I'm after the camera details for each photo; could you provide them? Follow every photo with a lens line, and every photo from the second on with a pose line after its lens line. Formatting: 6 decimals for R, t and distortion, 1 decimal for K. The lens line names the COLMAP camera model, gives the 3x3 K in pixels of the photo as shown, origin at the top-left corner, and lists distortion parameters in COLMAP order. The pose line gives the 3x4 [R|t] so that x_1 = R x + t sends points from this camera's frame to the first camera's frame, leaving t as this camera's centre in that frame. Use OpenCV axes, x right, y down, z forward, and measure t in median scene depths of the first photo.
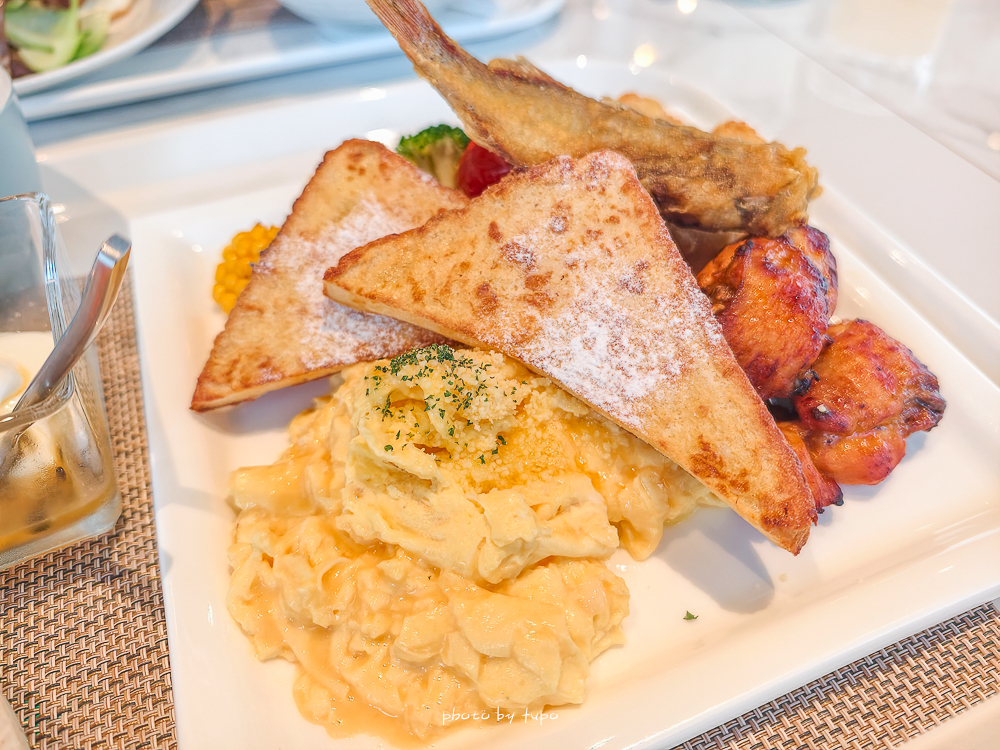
lens RADIAL K [[705.6, 0, 500.0], [0, 705.6, 375.0], [0, 0, 1]] dist [-0.003127, -0.001199]
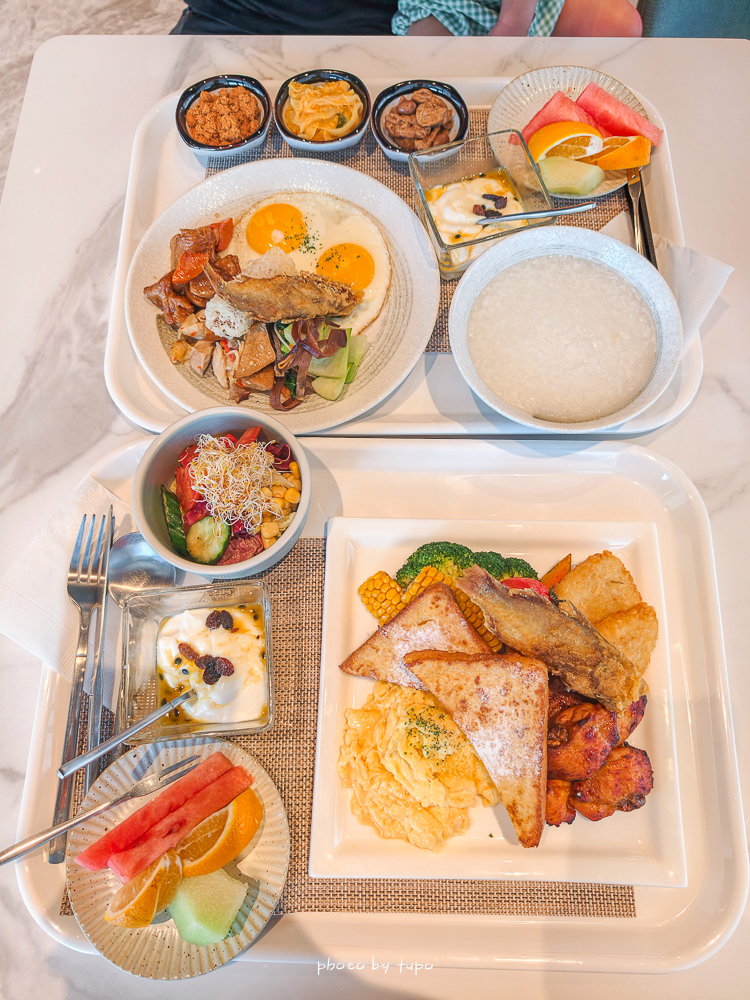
lens RADIAL K [[705.6, 0, 375.0], [0, 705.6, 500.0], [0, 0, 1]] dist [-0.003127, -0.001199]
pose [[0.918668, 0.371701, -0.133743, -0.234824], [-0.281826, 0.853939, 0.437449, -1.677040], [0.276808, -0.364178, 0.889242, -0.973092]]
